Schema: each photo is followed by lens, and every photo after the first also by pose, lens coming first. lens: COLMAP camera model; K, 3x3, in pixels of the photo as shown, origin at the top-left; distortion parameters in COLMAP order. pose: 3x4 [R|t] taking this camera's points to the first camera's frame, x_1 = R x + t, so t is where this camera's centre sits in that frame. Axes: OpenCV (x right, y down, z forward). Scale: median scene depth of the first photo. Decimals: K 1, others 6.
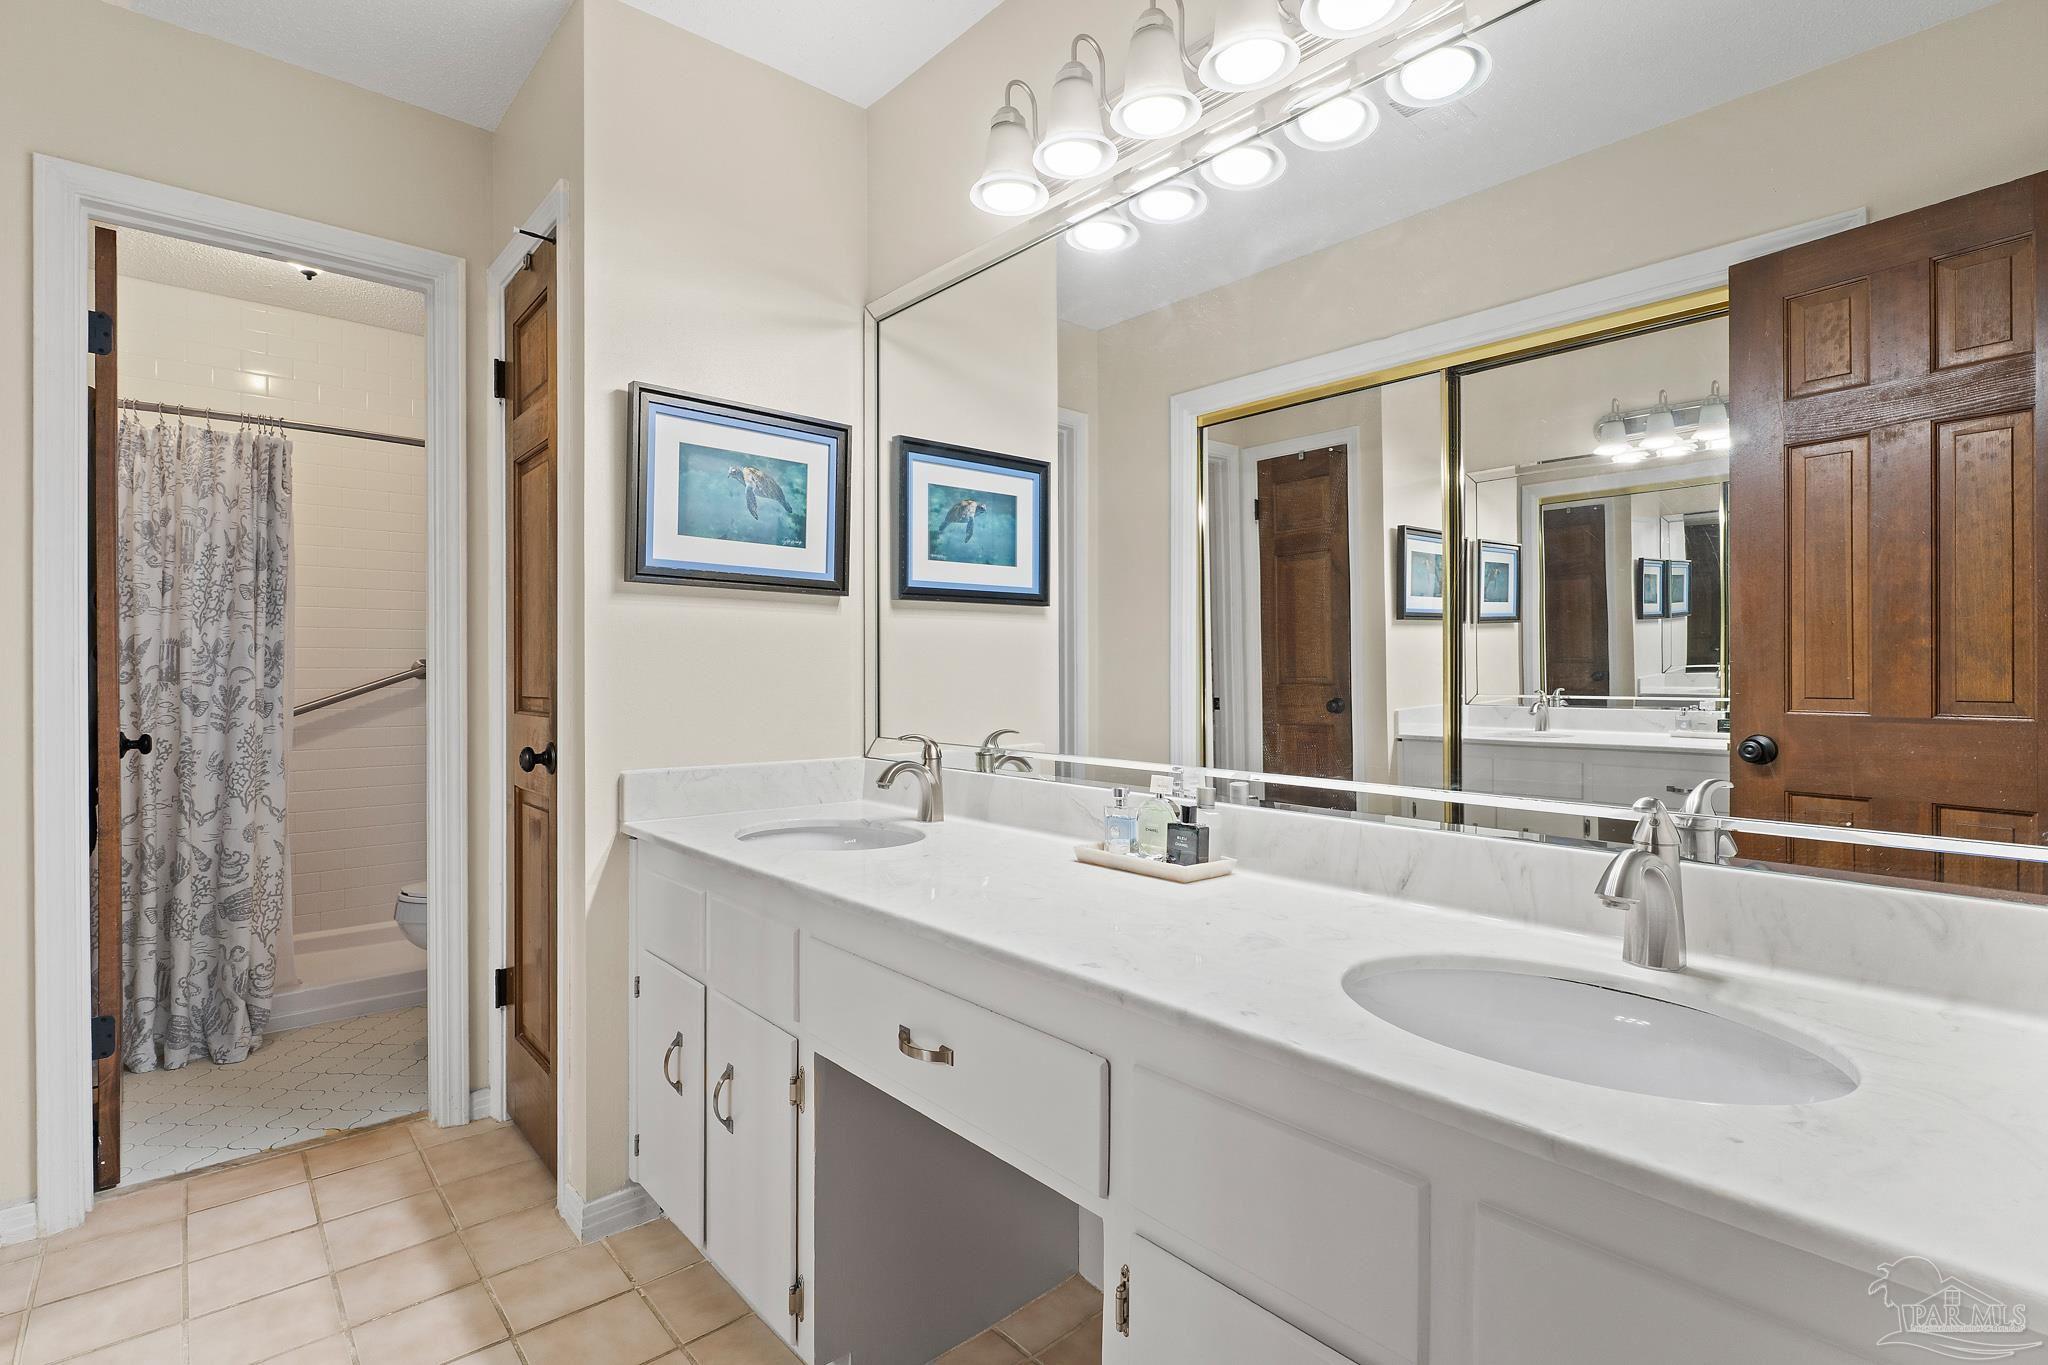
lens RADIAL K [[998.7, 0, 1024.2], [0, 998.7, 671.9], [0, 0, 1]] dist [0.019791, -0.000049]
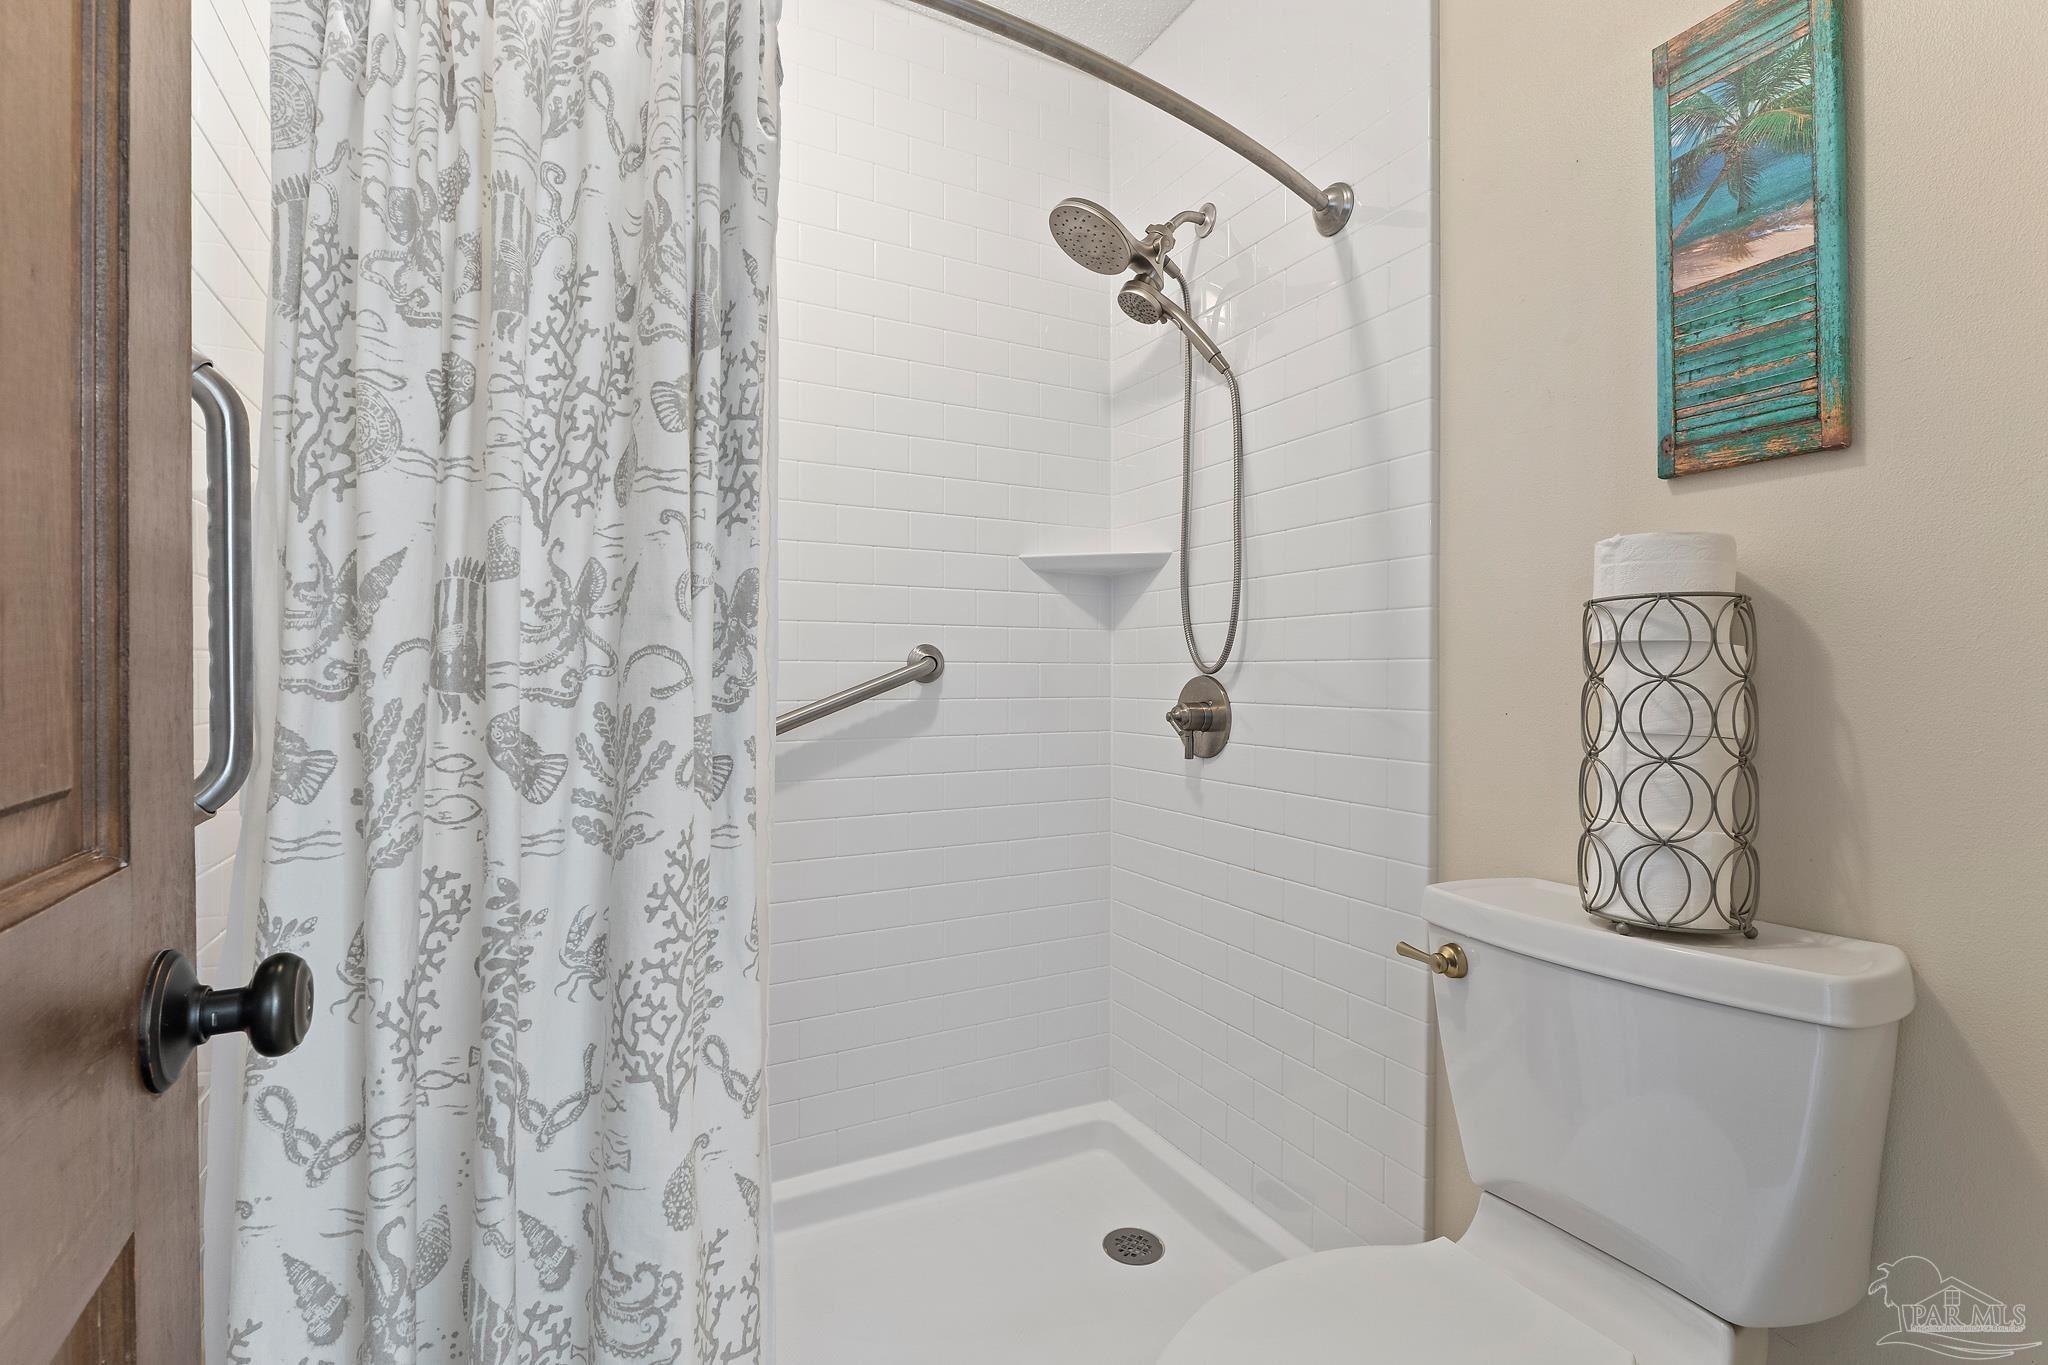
lens RADIAL K [[897.4, 0, 1032.9], [0, 897.4, 676.3], [0, 0, 1]] dist [0.000982, 0.000053]
pose [[0.978649, 0.001670, -0.205530, -0.601547], [-0.001927, 0.999998, -0.001054, 0.004529], [0.205528, 0.001427, 0.978650, 0.749920]]
